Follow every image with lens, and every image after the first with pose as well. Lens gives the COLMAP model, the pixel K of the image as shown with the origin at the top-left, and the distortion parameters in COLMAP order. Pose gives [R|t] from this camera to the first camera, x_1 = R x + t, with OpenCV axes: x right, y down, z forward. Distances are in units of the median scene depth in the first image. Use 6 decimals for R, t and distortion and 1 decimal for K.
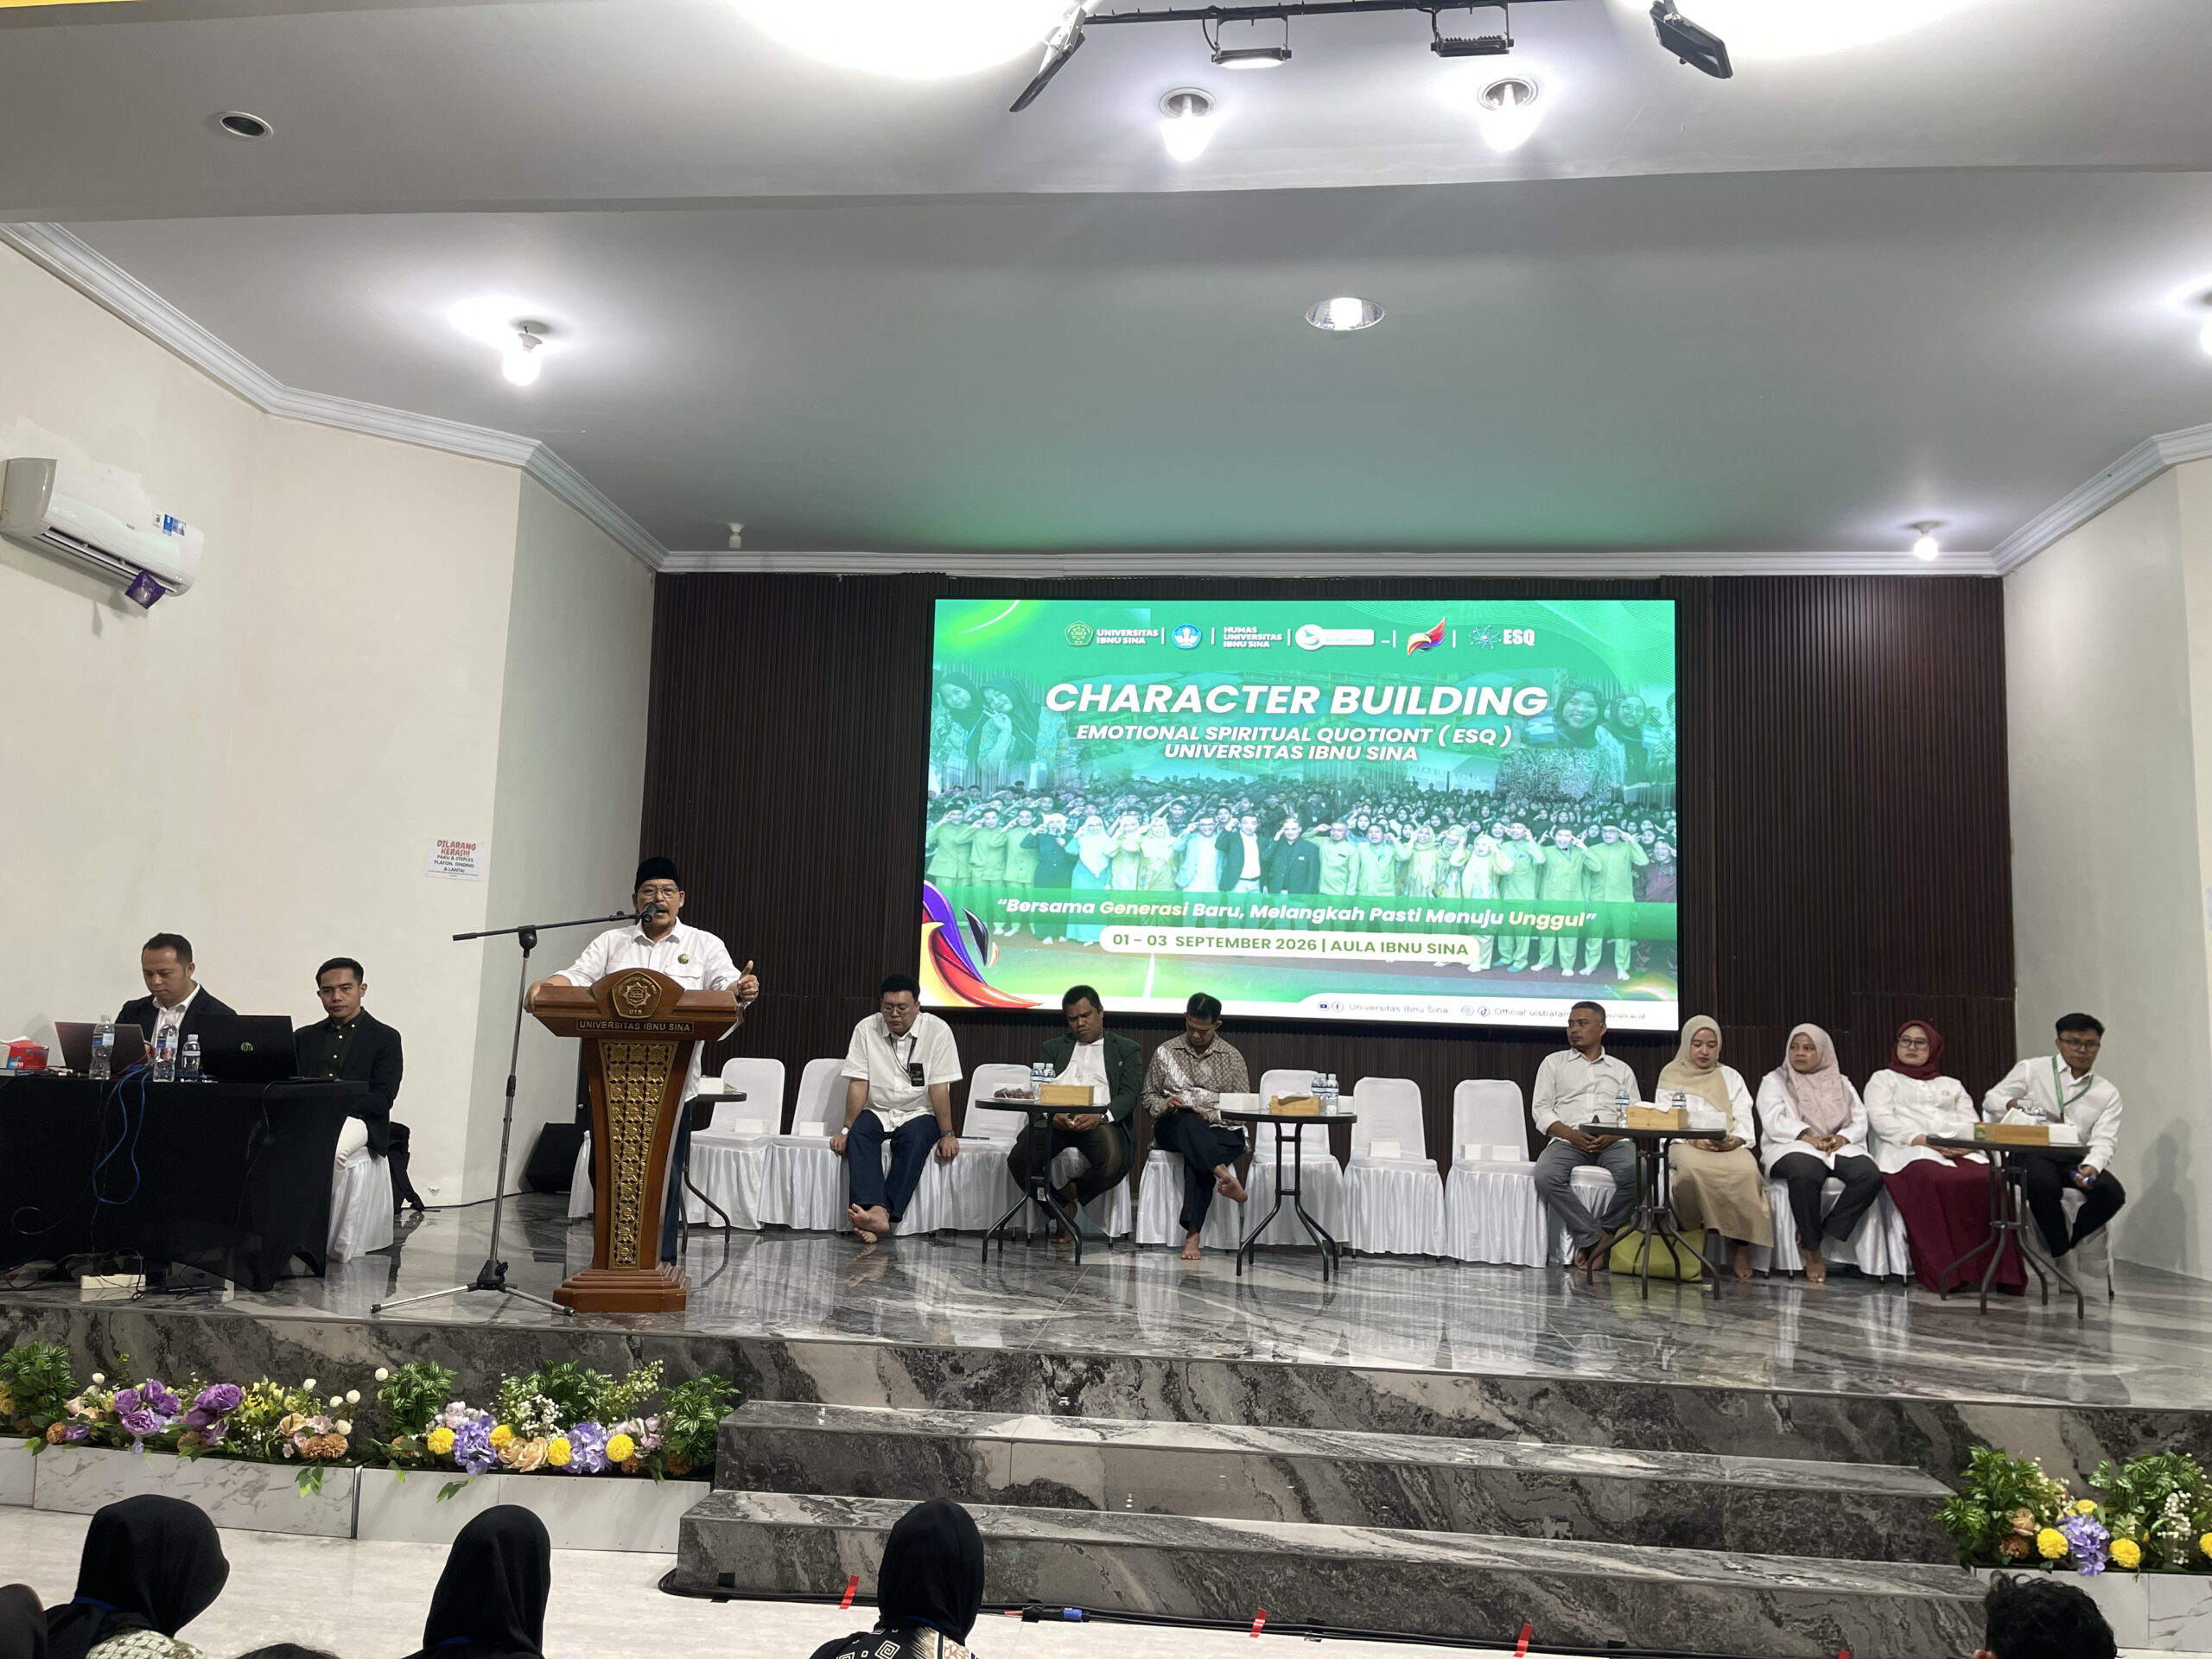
lens RADIAL K [[1729.4, 0, 1088.4], [0, 1729.4, 823.9], [0, 0, 1]] dist [0.066412, -0.077259]
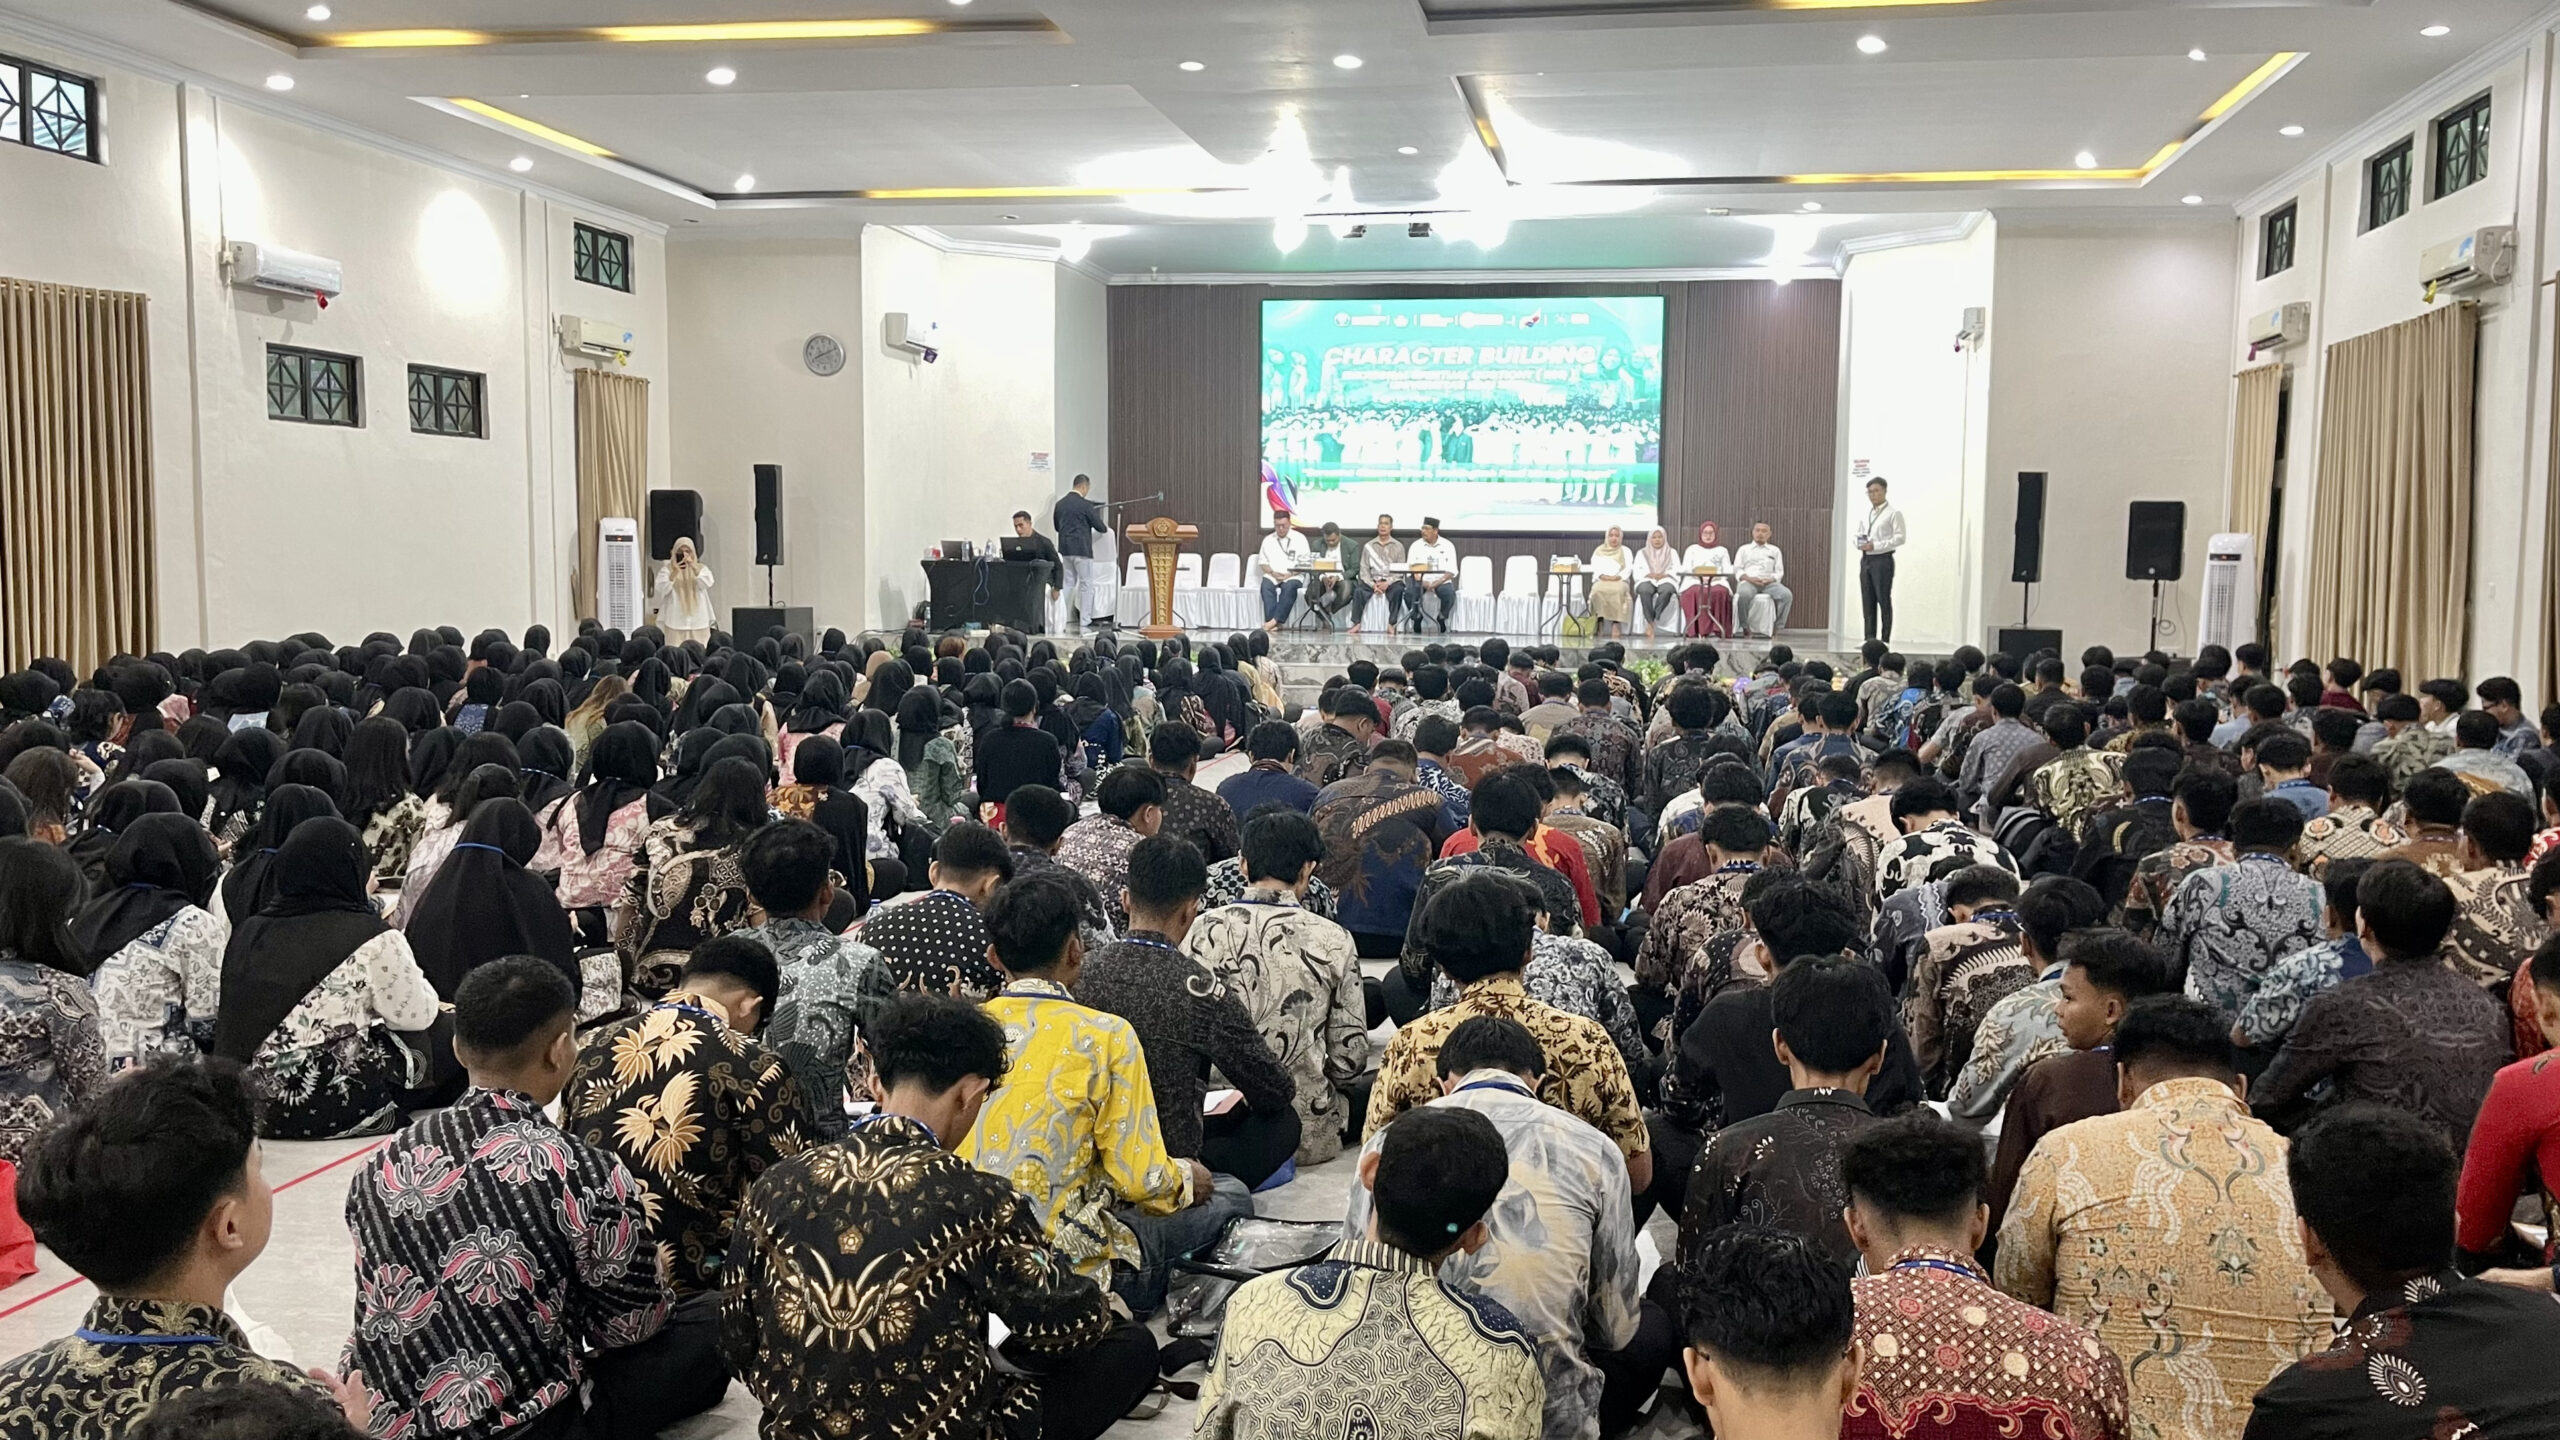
lens RADIAL K [[2039.8, 0, 1352.3], [0, 2039.8, 773.7], [0, 0, 1]] dist [0.031851, -0.025861]
pose [[0.998384, -0.014699, -0.054894, 0.121508], [0.026915, 0.973060, 0.228974, -0.143960], [0.050050, -0.230082, 0.971883, -1.253189]]
